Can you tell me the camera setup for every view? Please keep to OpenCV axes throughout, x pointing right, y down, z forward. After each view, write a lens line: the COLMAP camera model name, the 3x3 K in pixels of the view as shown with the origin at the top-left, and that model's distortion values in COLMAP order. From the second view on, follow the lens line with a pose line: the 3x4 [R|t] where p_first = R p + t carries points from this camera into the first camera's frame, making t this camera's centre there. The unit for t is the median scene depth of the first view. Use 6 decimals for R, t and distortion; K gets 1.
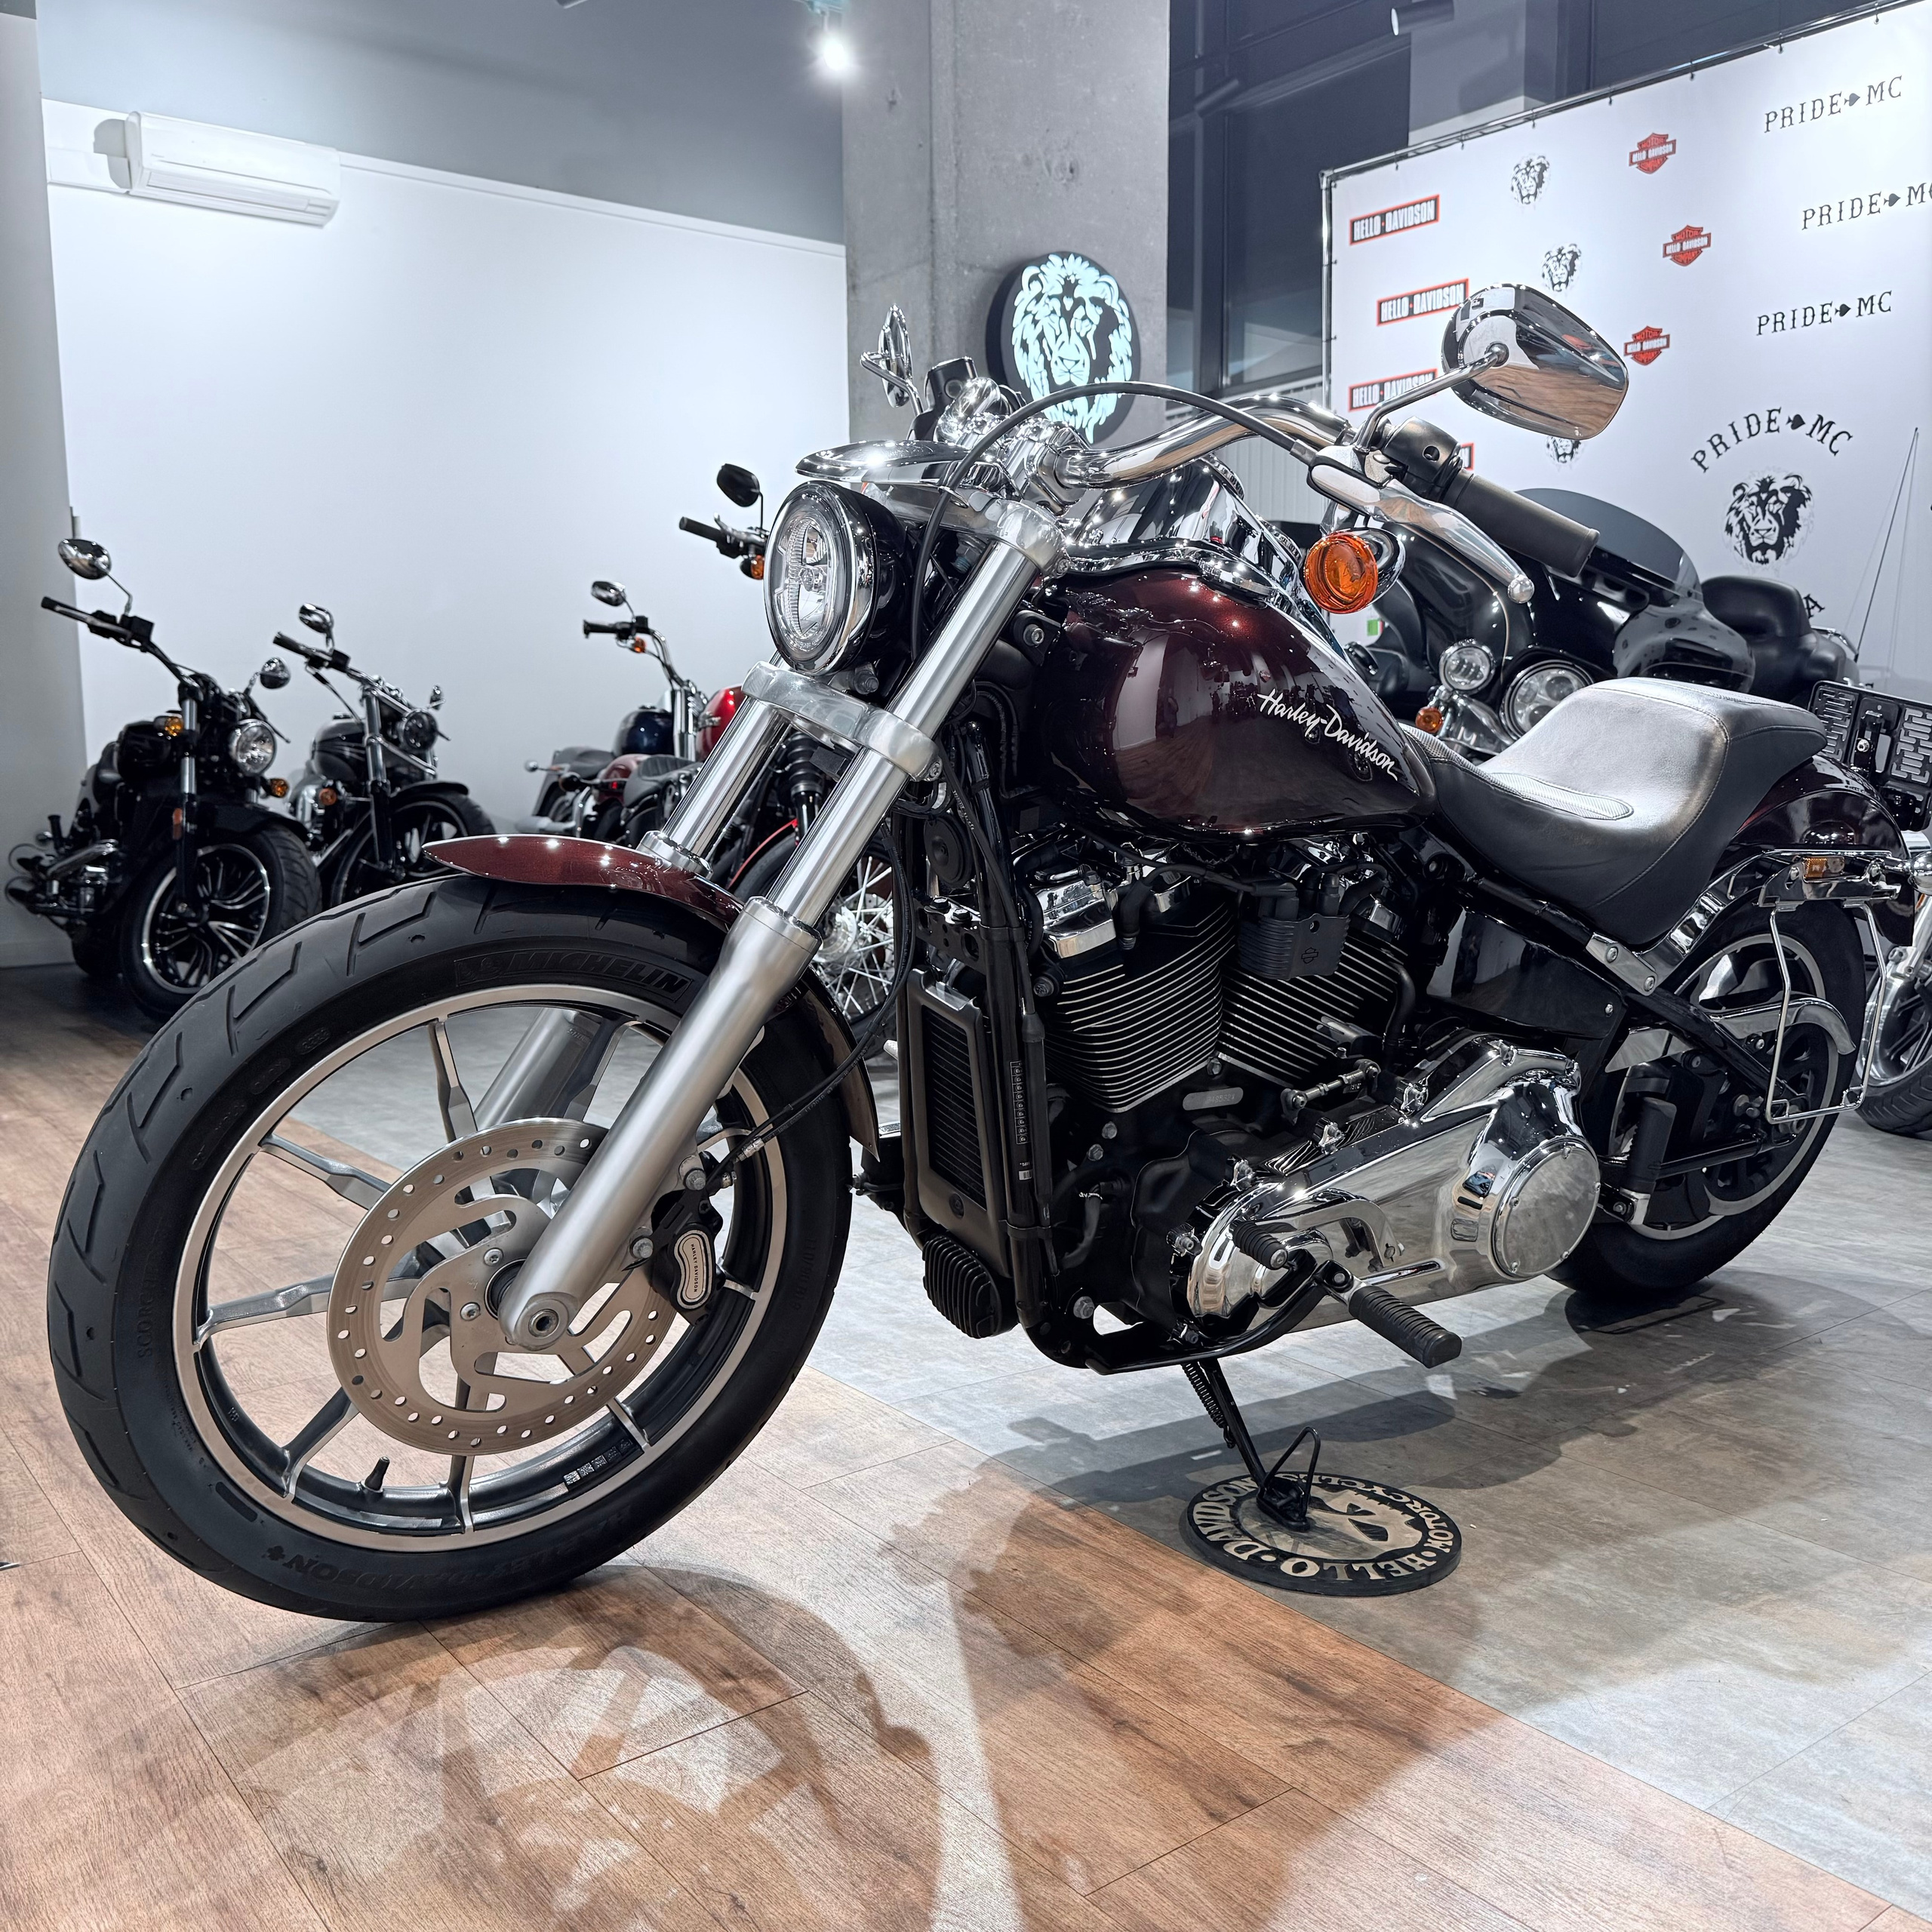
lens RADIAL K [[1795.6, 0, 966.0], [0, 1795.6, 966.0], [0, 0, 1]] dist [0.268012, -0.708619]
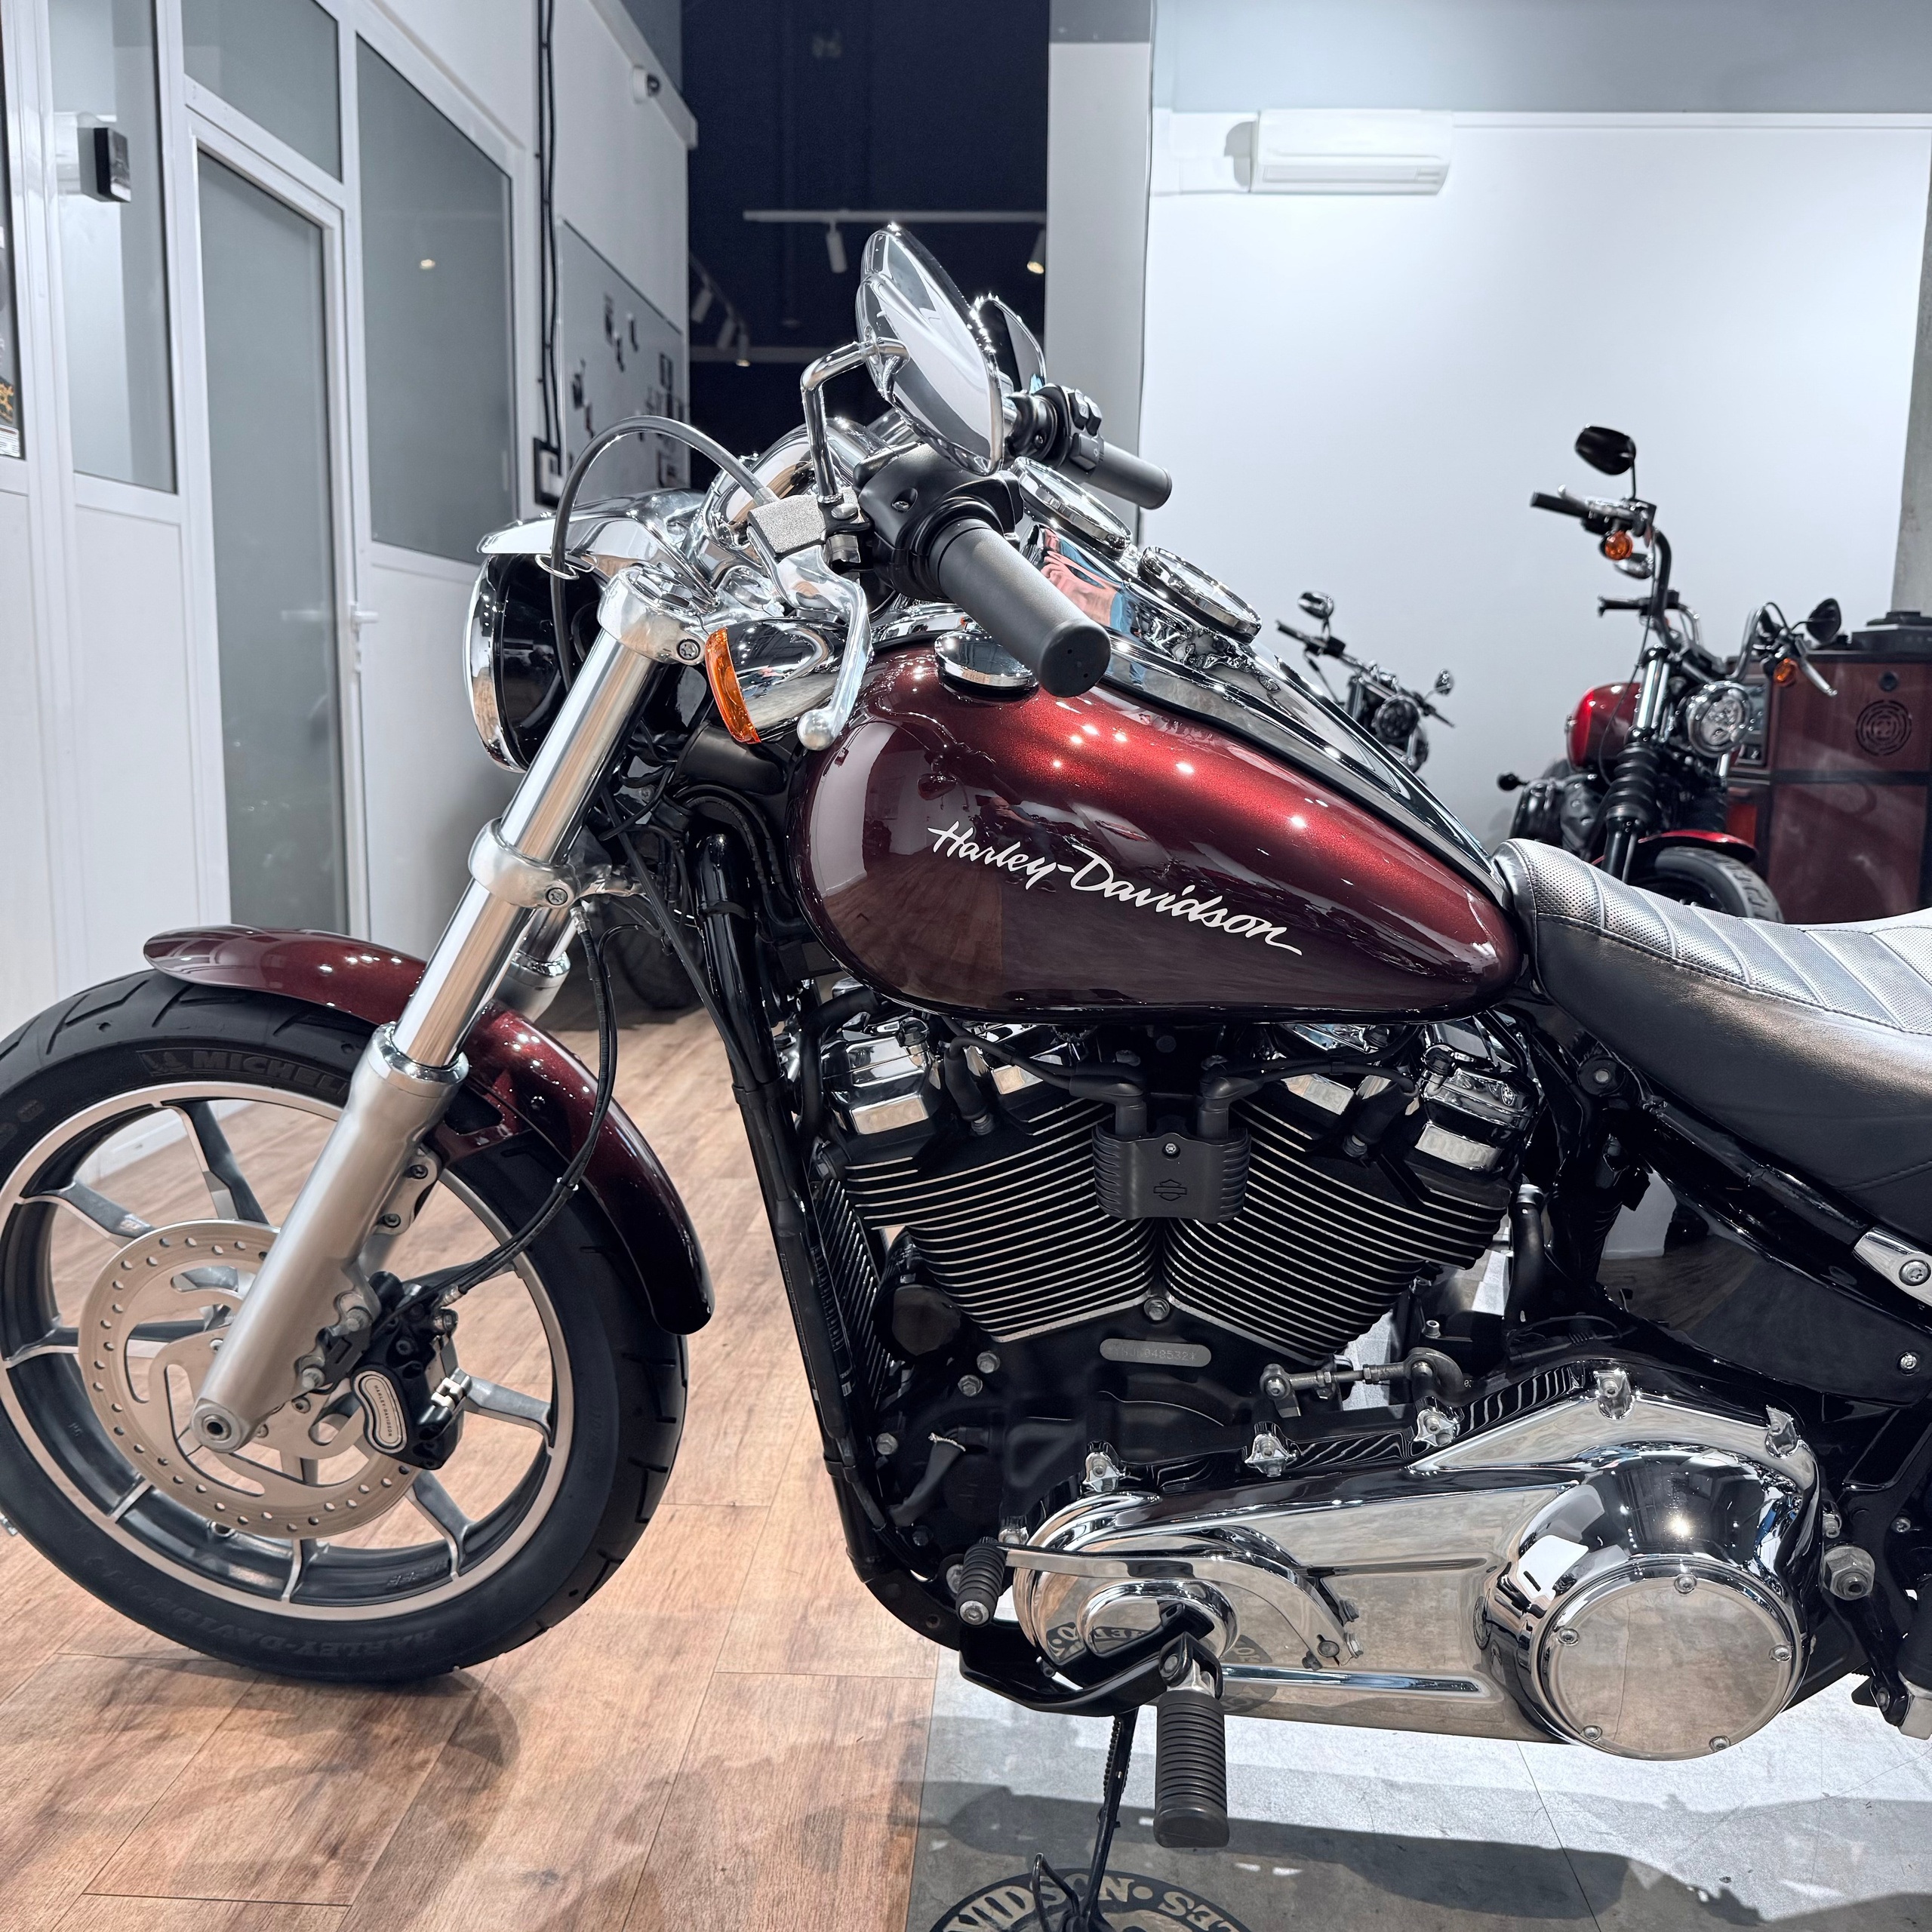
lens RADIAL K [[1796.4, 0, 953.3], [0, 1796.4, 960.3], [0, 0, 1]] dist [0.149942, -0.298555]
pose [[0.760372, 0.115741, -0.639091, 0.539400], [-0.101688, 0.993073, 0.058863, -0.121791], [0.641477, 0.020230, 0.766875, 0.406653]]
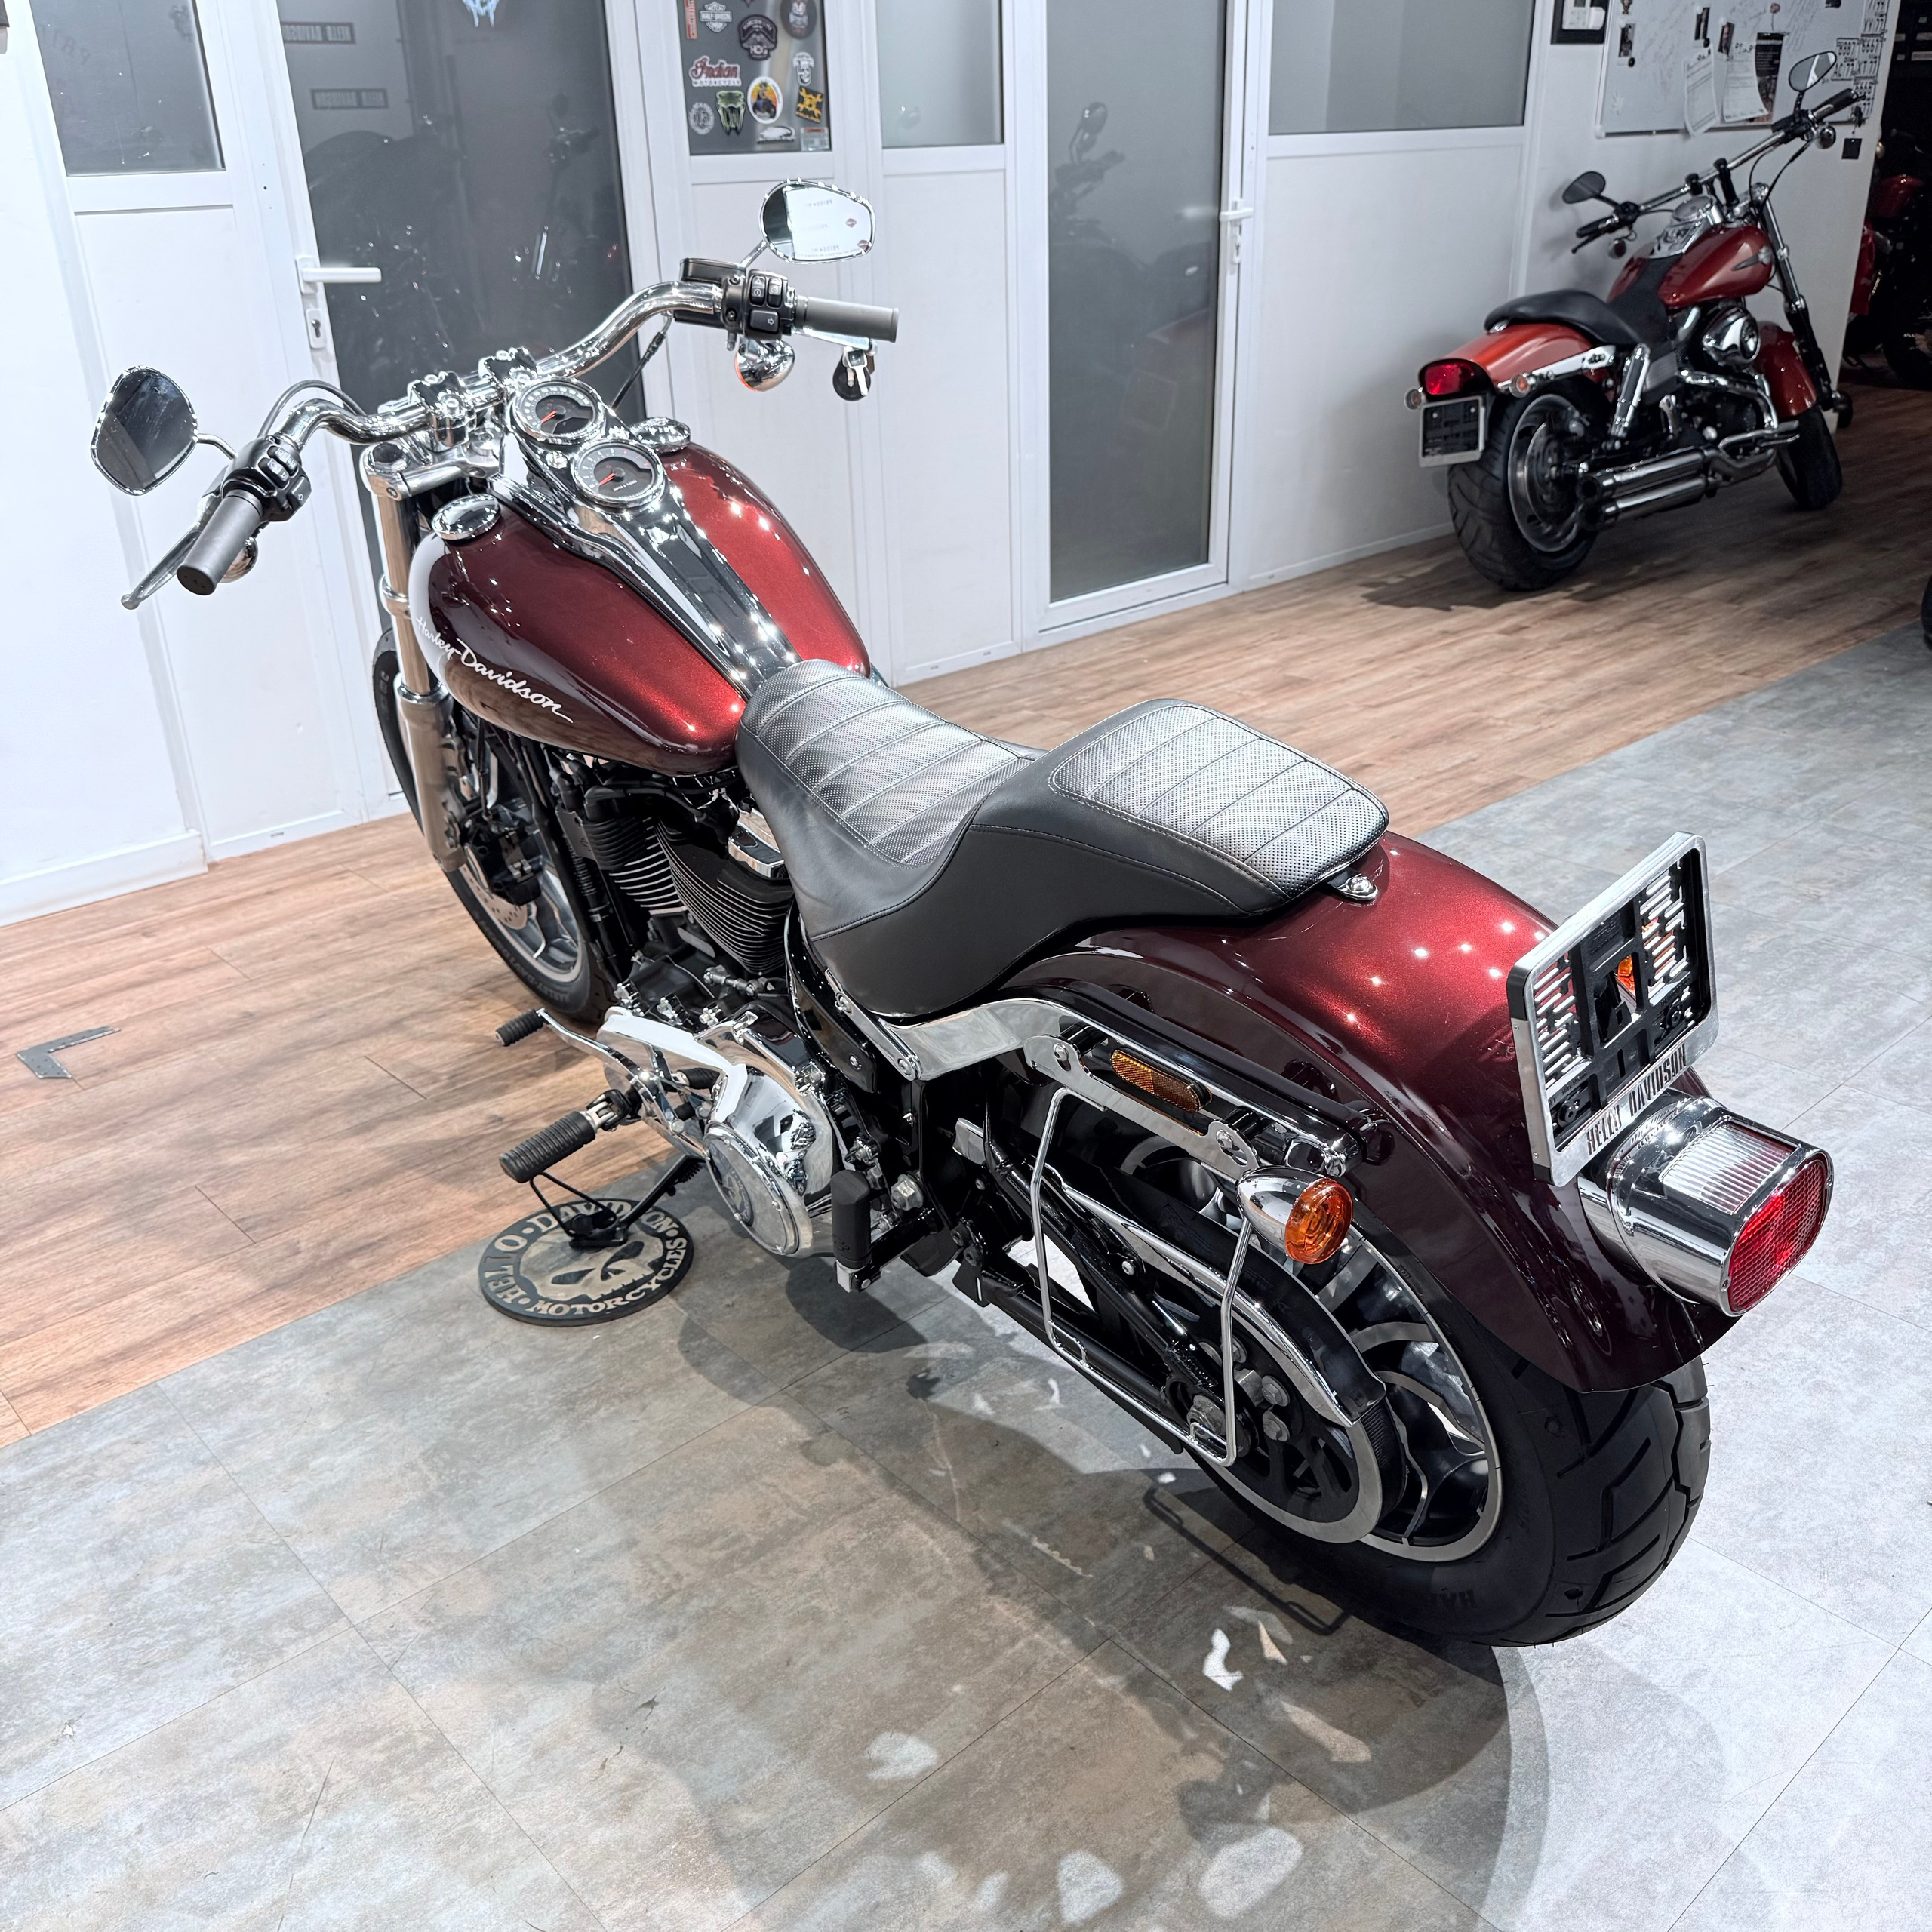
lens RADIAL K [[1810.9, 0, 966.0], [0, 1810.9, 966.0], [0, 0, 1]] dist [0.148628, -0.288898]
pose [[0.086866, 0.420691, -0.903035, 1.267666], [-0.096193, 0.905768, 0.412711, -0.431123], [0.991565, 0.051015, 0.119148, 1.076068]]
